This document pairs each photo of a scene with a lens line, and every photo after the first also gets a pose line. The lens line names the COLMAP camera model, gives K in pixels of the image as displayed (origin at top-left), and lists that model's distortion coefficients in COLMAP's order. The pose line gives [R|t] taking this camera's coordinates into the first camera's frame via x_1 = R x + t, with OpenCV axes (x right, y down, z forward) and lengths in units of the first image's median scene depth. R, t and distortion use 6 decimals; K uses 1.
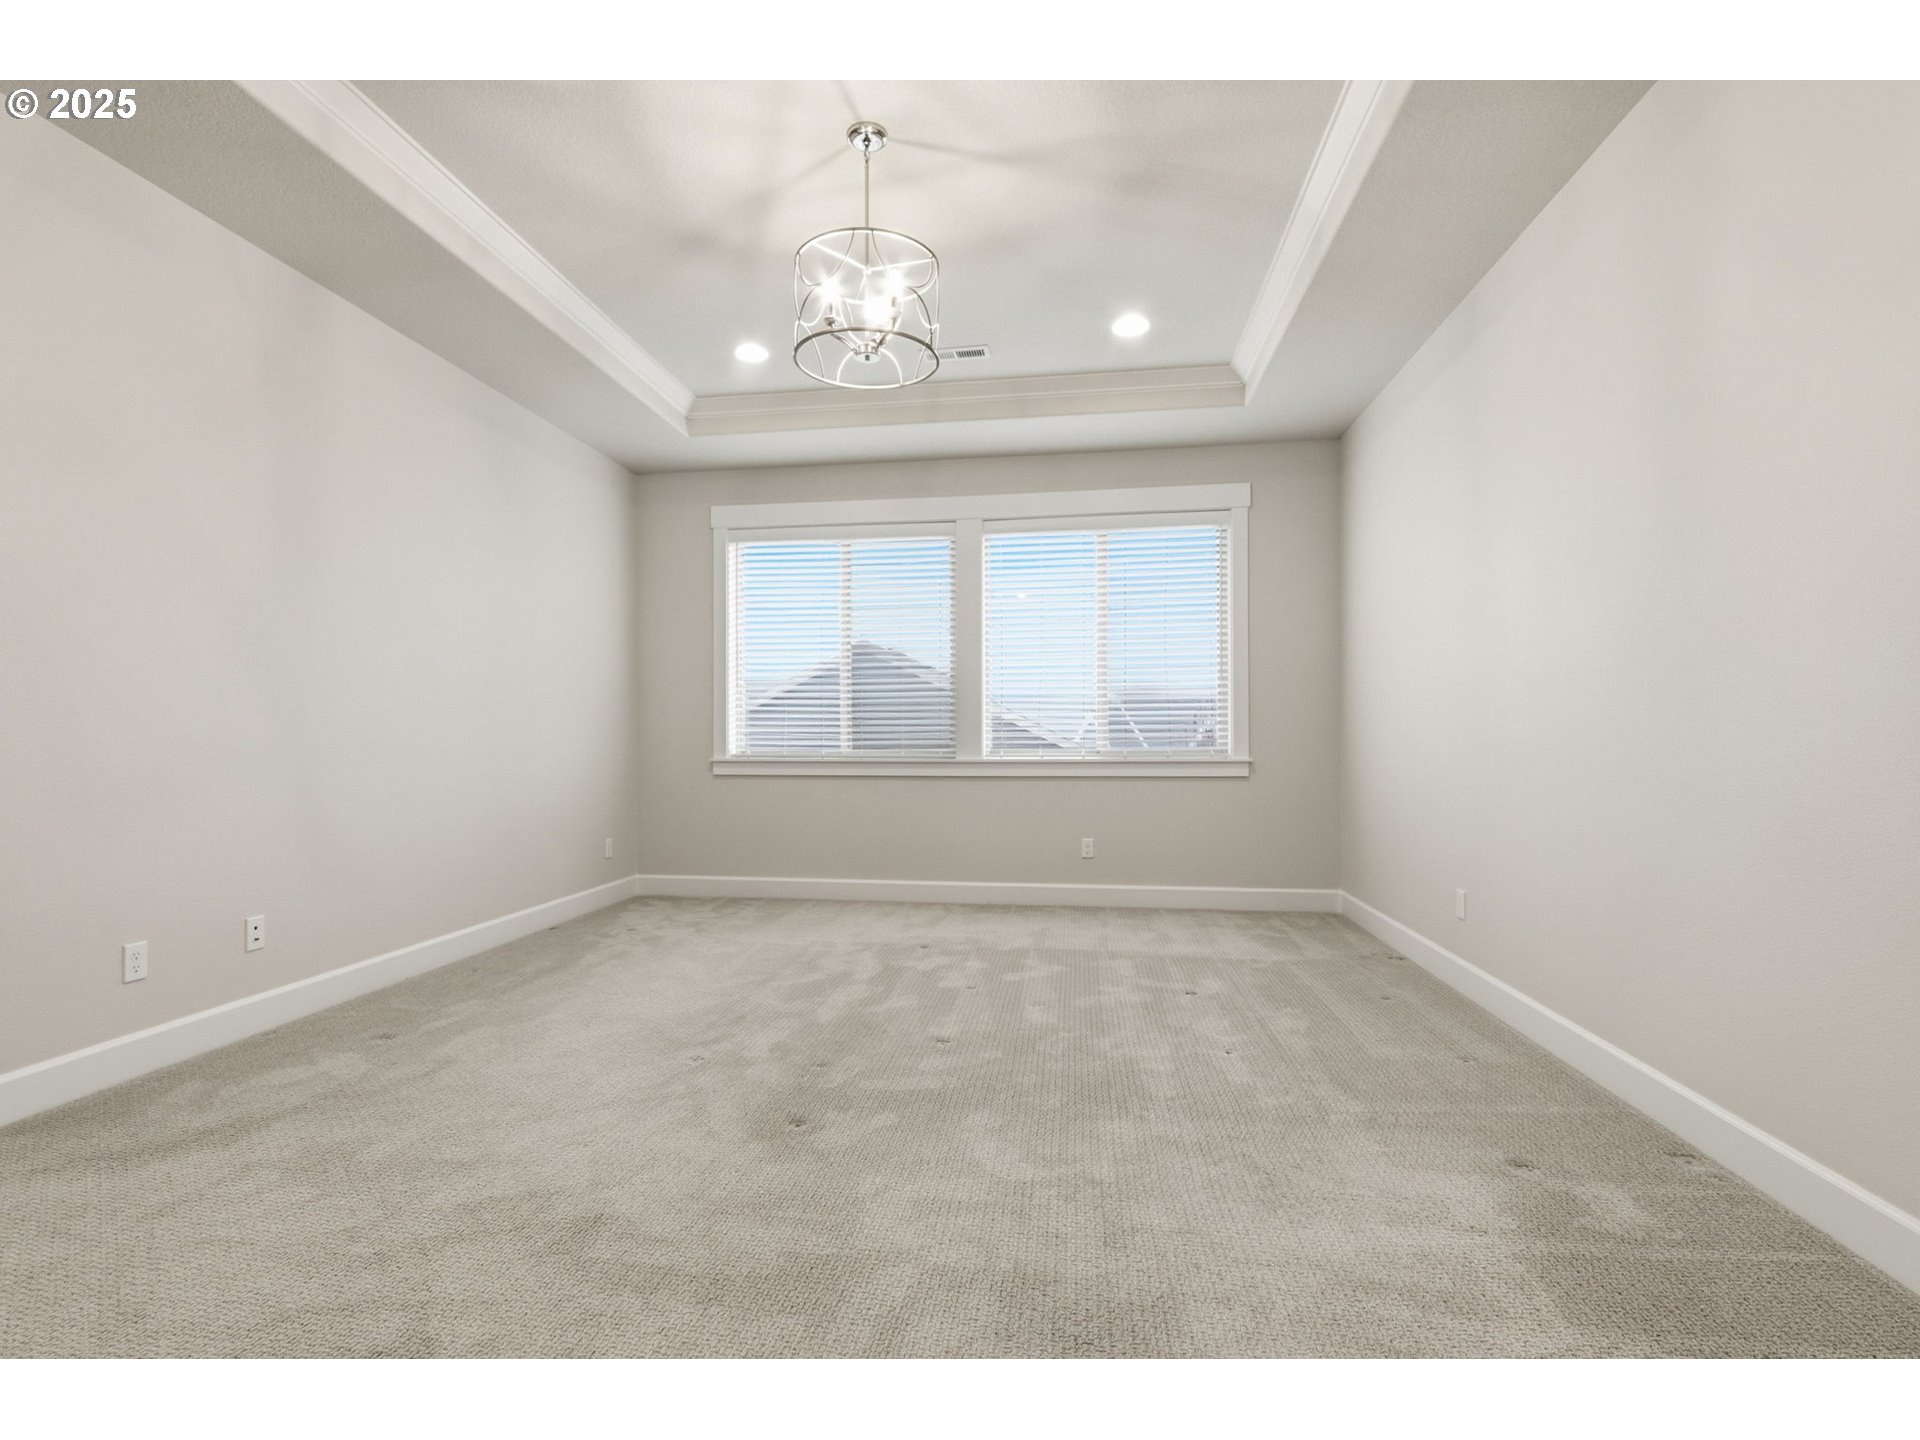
lens RADIAL K [[906.9, 0, 934.0], [0, 906.9, 726.7], [0, 0, 1]] dist [0.000432, -0.000088]
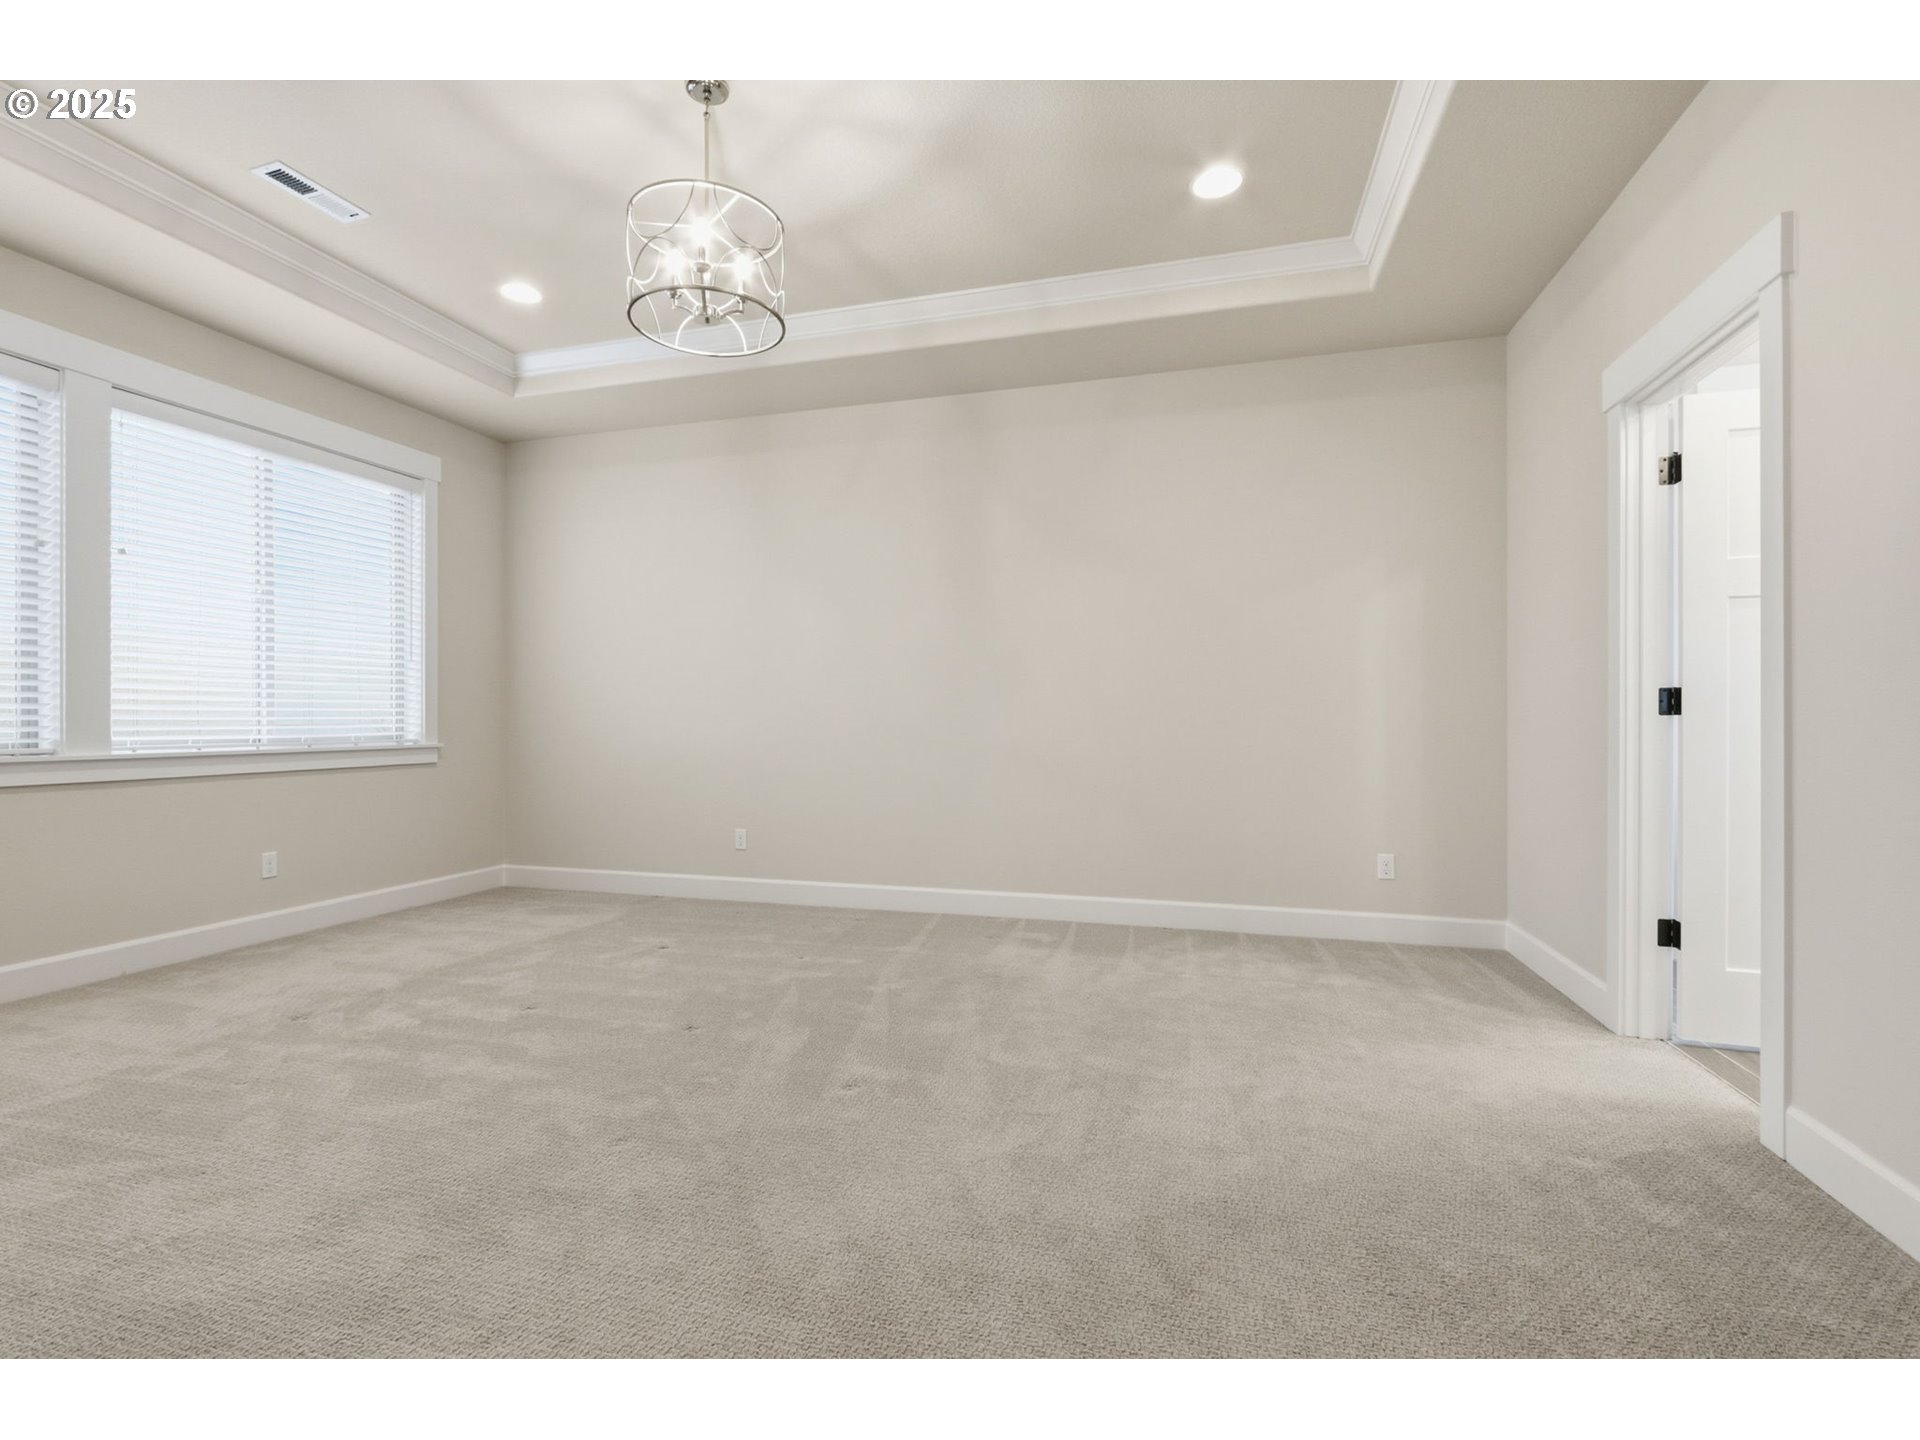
lens RADIAL K [[906.9, 0, 934.0], [0, 906.9, 726.7], [0, 0, 1]] dist [0.000432, -0.000088]
pose [[0.132948, -0.004284, 0.991114, -0.656685], [-0.011916, 0.999911, 0.005920, 0.005552], [-0.991051, -0.012597, 0.132885, 0.425524]]
